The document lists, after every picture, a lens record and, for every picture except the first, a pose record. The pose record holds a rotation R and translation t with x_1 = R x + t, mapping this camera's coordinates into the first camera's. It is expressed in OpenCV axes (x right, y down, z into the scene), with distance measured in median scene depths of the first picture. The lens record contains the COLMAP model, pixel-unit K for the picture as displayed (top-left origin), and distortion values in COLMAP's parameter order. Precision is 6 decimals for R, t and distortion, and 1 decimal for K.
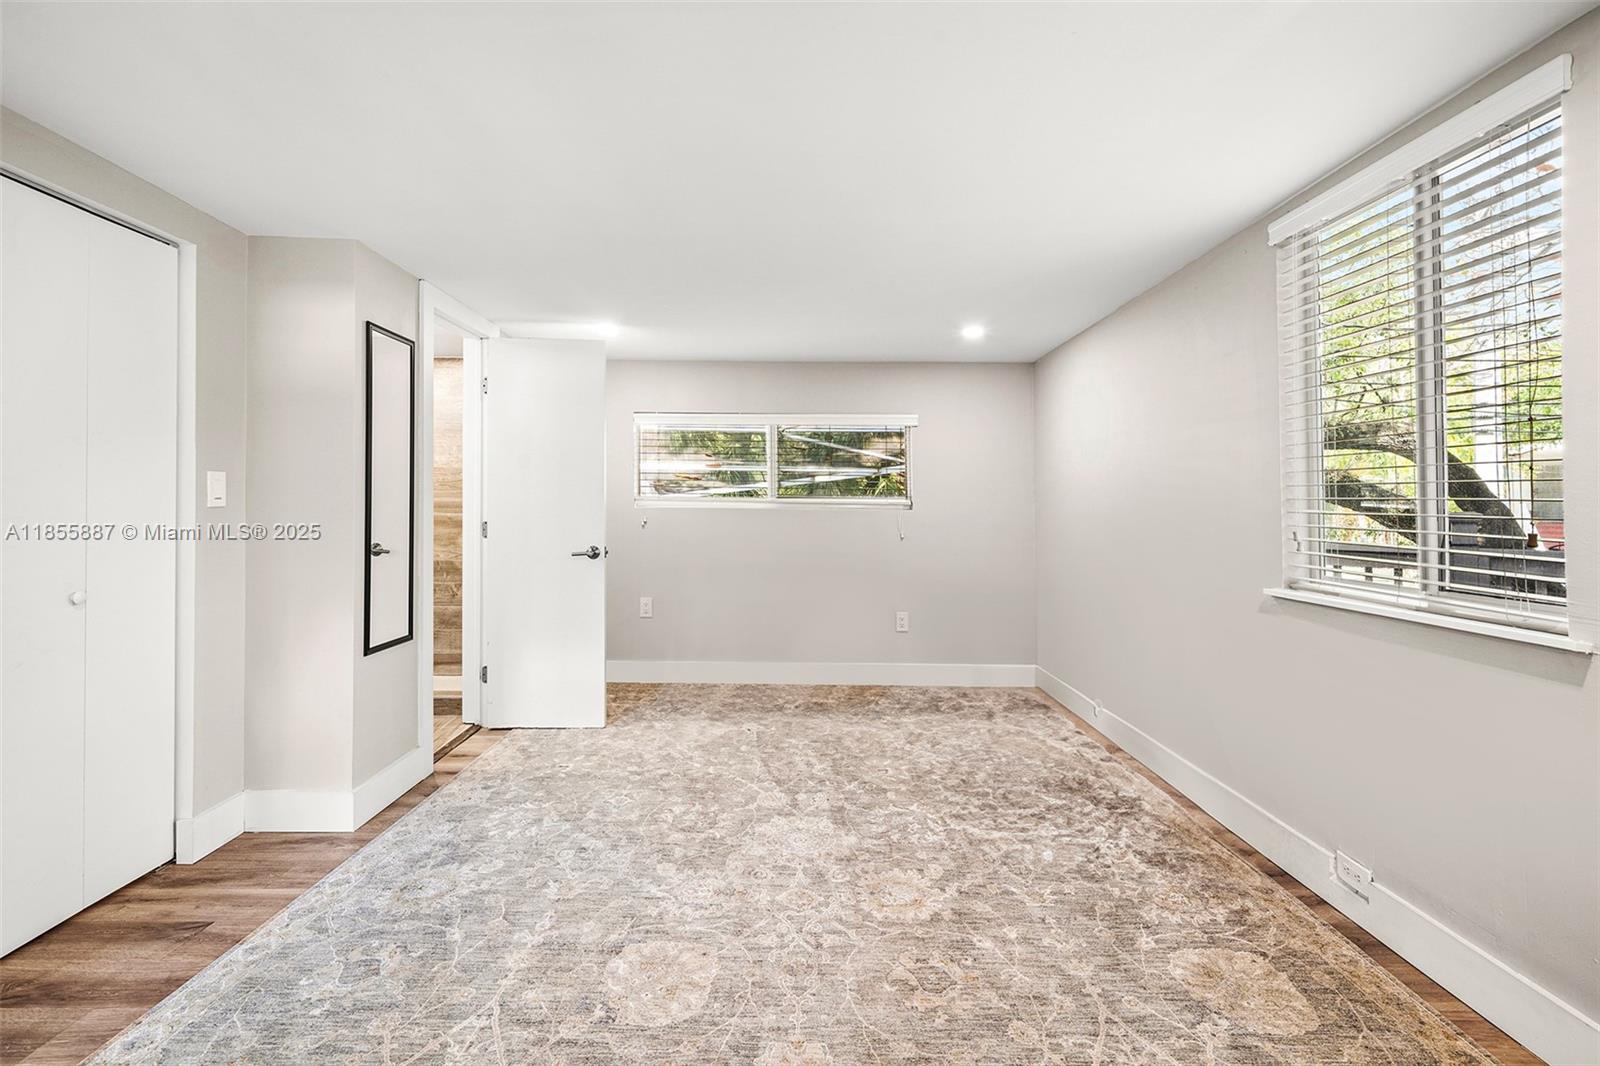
lens RADIAL K [[728.9, 0, 792.0], [0, 728.9, 494.3], [0, 0, 1]] dist [0.003228, 0.000316]
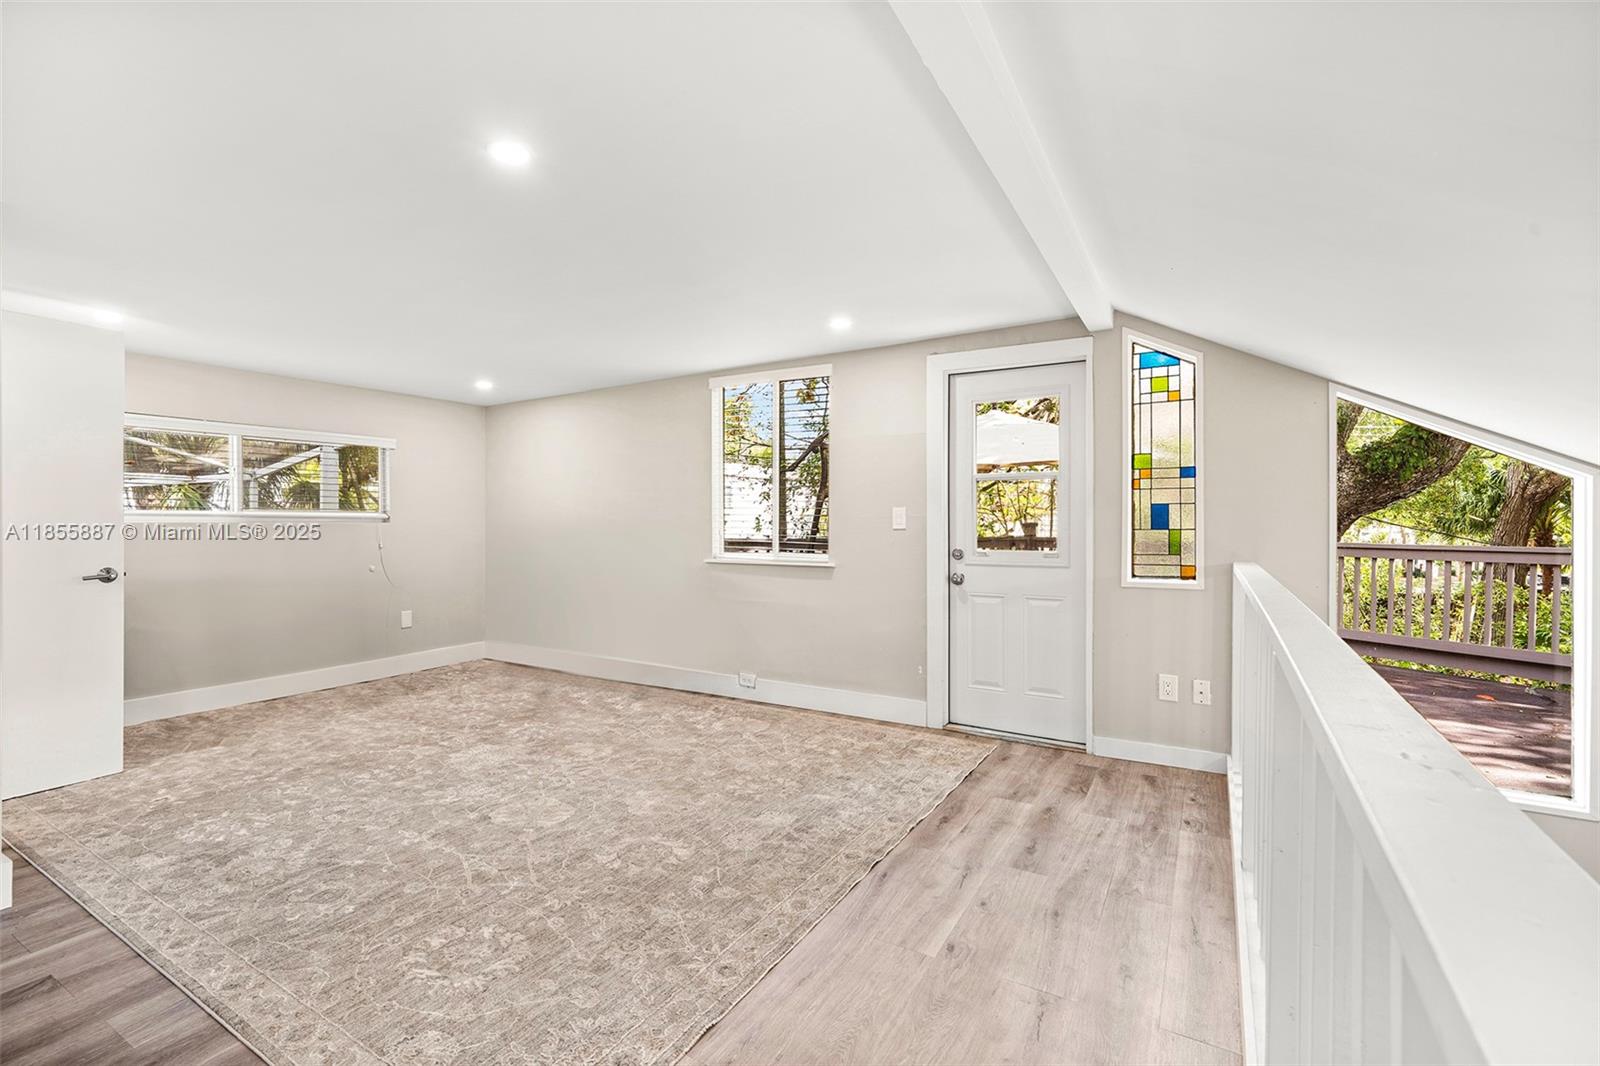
lens RADIAL K [[728.9, 0, 794.3], [0, 728.9, 525.4], [0, 0, 1]] dist [0.003228, 0.000316]
pose [[0.506805, -0.012520, 0.861970, -0.900696], [-0.012755, 0.999676, 0.022020, -0.013178], [-0.861966, -0.022154, 0.506481, -0.218501]]
